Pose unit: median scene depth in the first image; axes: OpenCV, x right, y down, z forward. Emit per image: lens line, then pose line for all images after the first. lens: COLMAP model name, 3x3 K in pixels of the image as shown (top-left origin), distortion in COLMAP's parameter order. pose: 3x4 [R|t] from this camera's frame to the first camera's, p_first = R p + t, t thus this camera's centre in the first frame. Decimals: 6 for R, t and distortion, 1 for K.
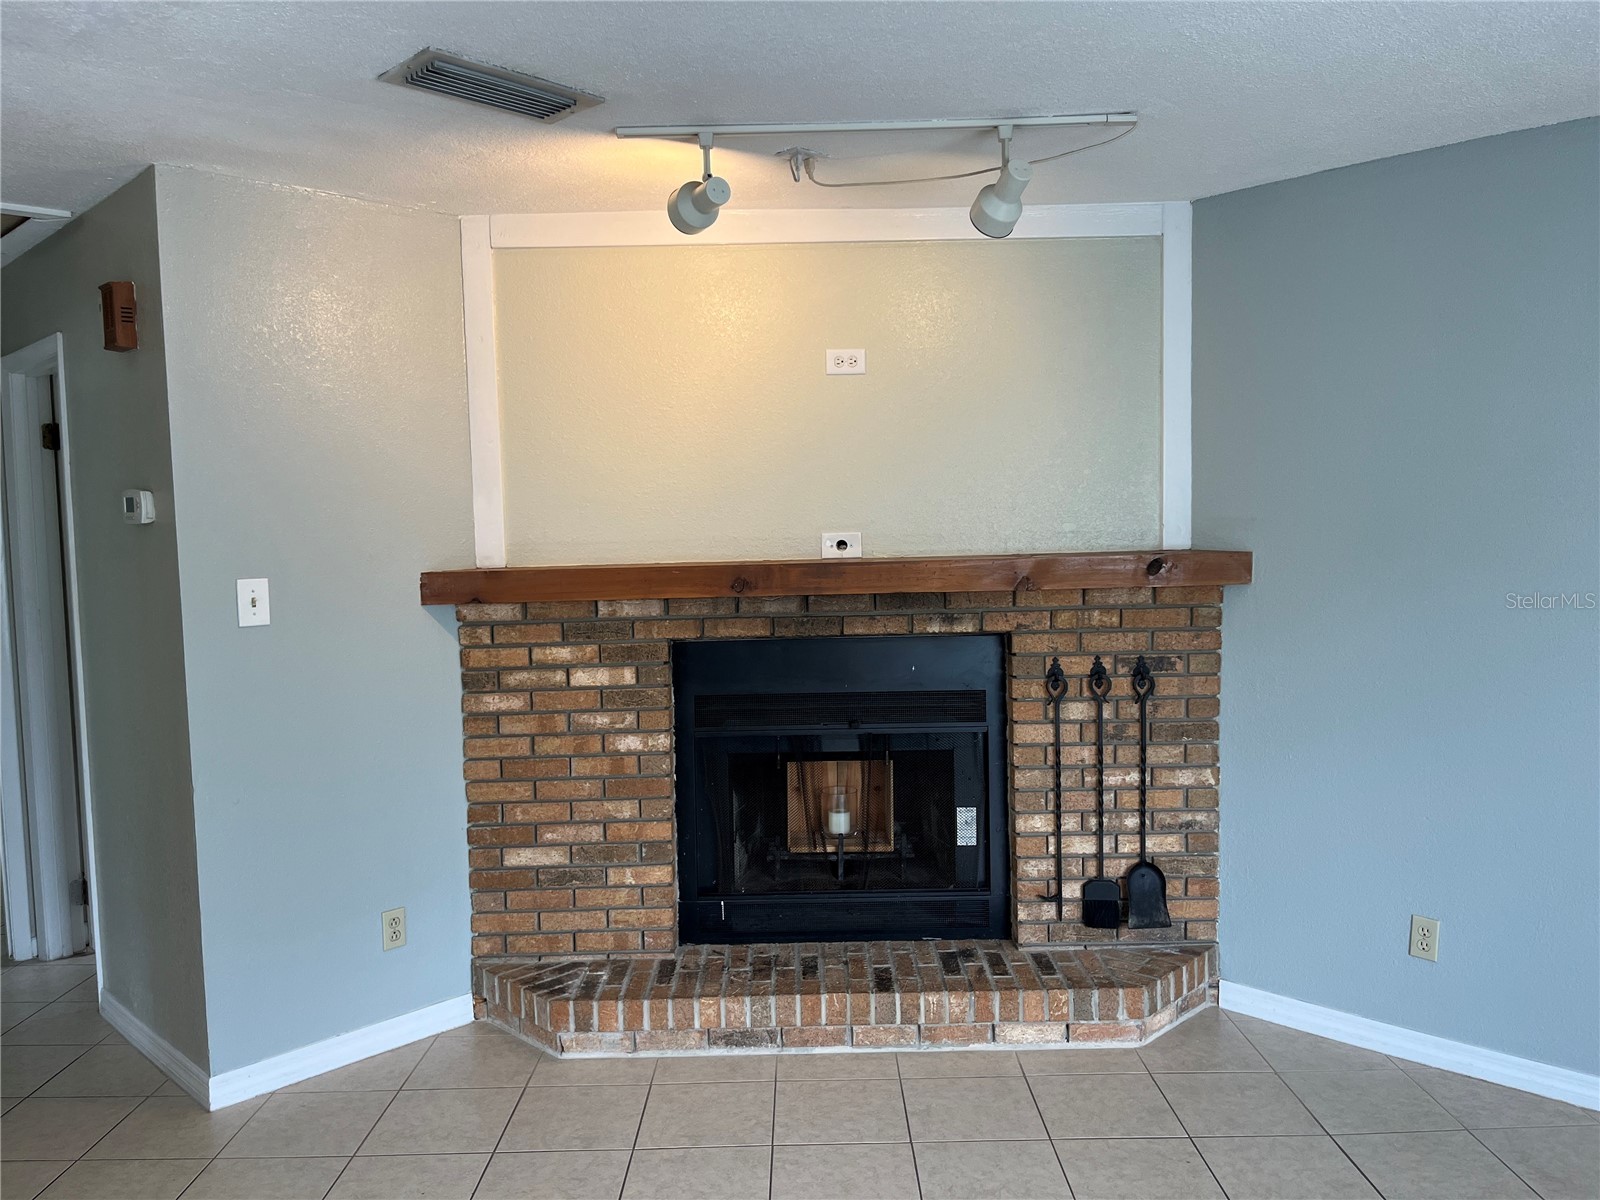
lens RADIAL K [[1217.0, 0, 804.9], [0, 1217.0, 596.0], [0, 0, 1]] dist [0.041243, -0.021406]
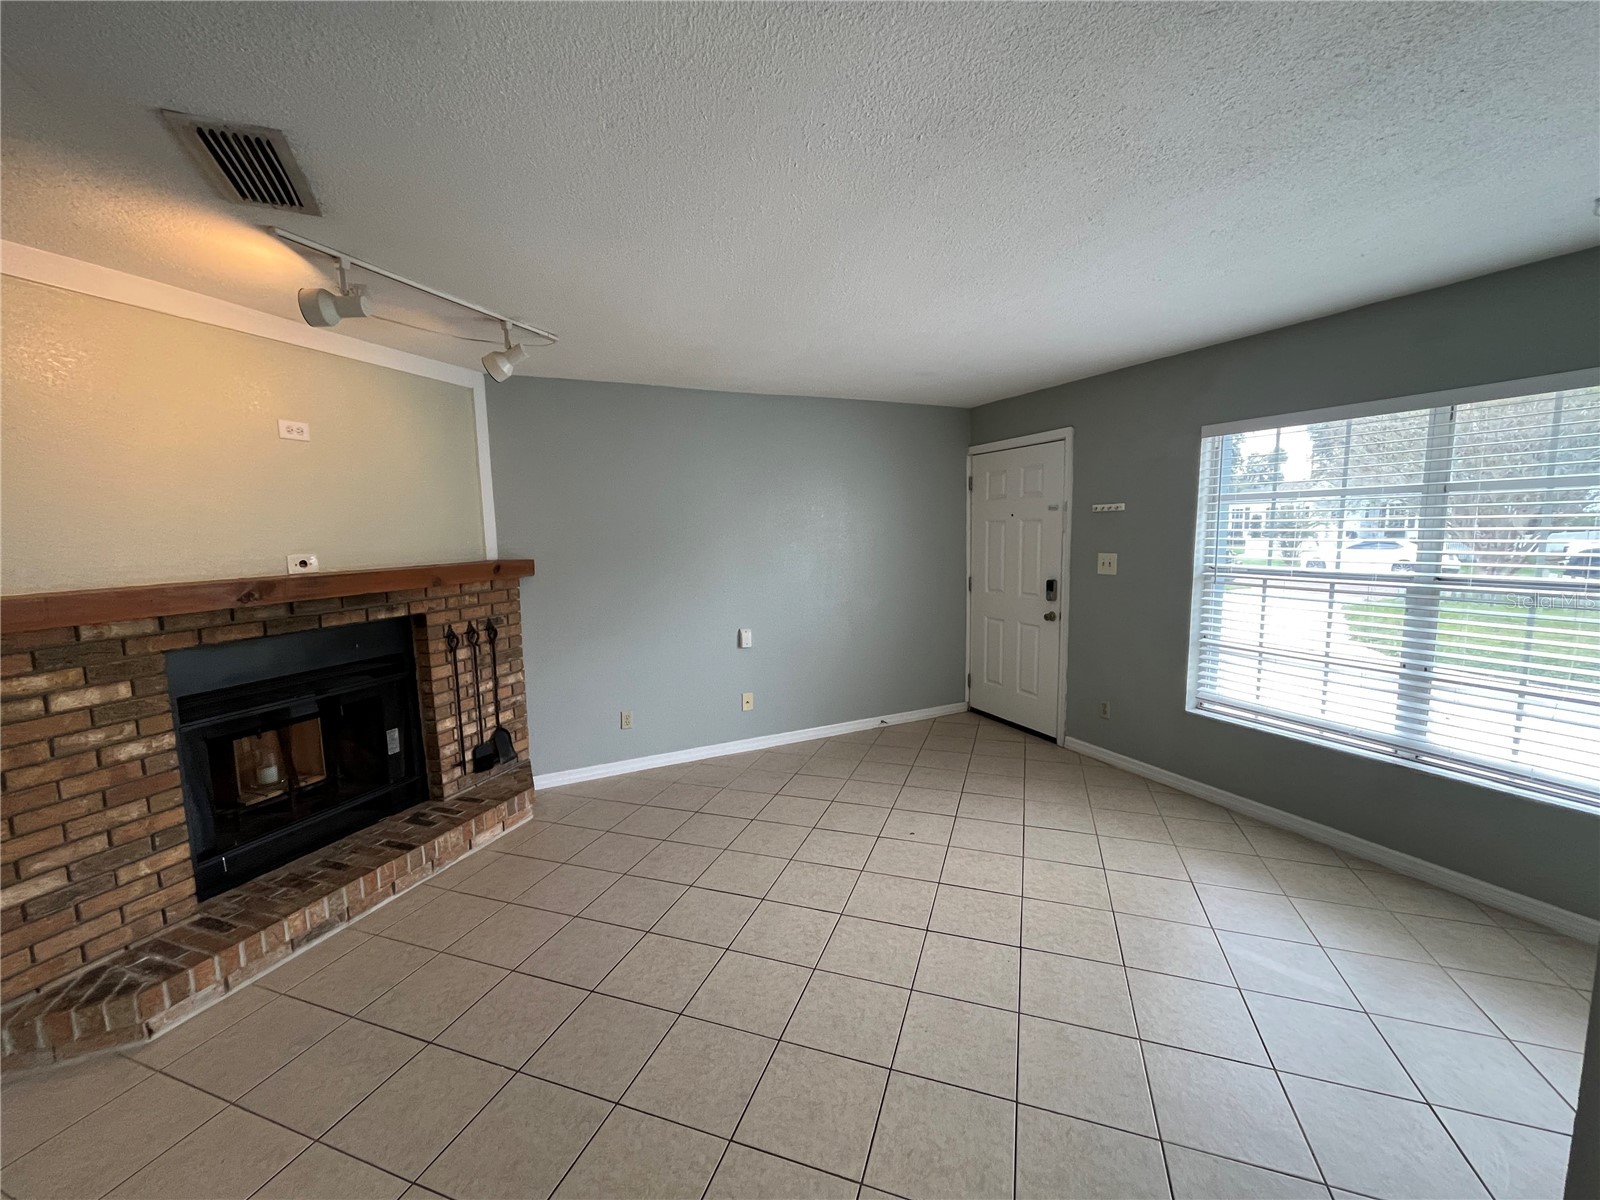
lens RADIAL K [[645.9, 0, 794.1], [0, 645.9, 602.7], [0, 0, 1]] dist [-0.005448, 0.001234]
pose [[0.346565, -0.092690, 0.933435, -0.467598], [0.079620, 0.994421, 0.069185, -0.004807], [-0.934641, 0.050343, 0.352012, 0.227783]]
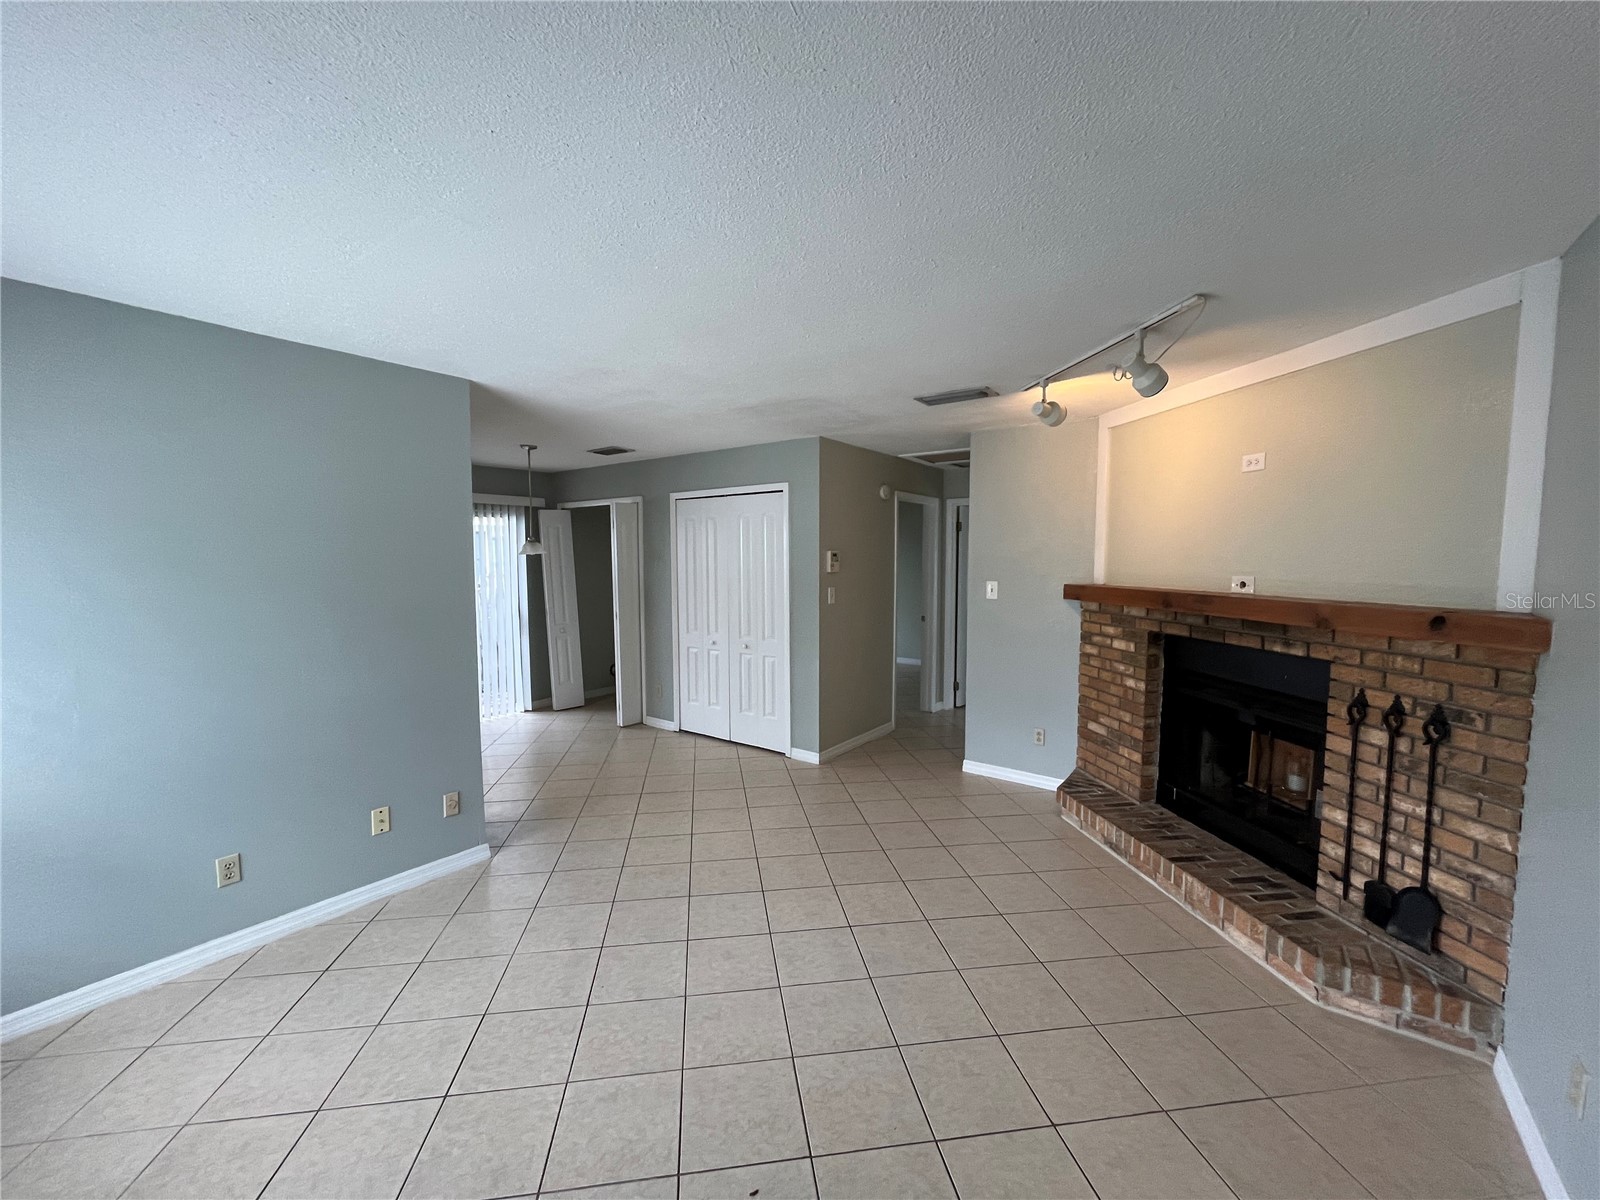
lens RADIAL K [[645.9, 0, 800.5], [0, 645.9, 604.0], [0, 0, 1]] dist [-0.005448, 0.001234]
pose [[0.145580, 0.096500, -0.984629, 0.747330], [-0.070654, 0.993705, 0.086944, -0.049675], [0.986820, 0.056911, 0.151482, 0.343514]]
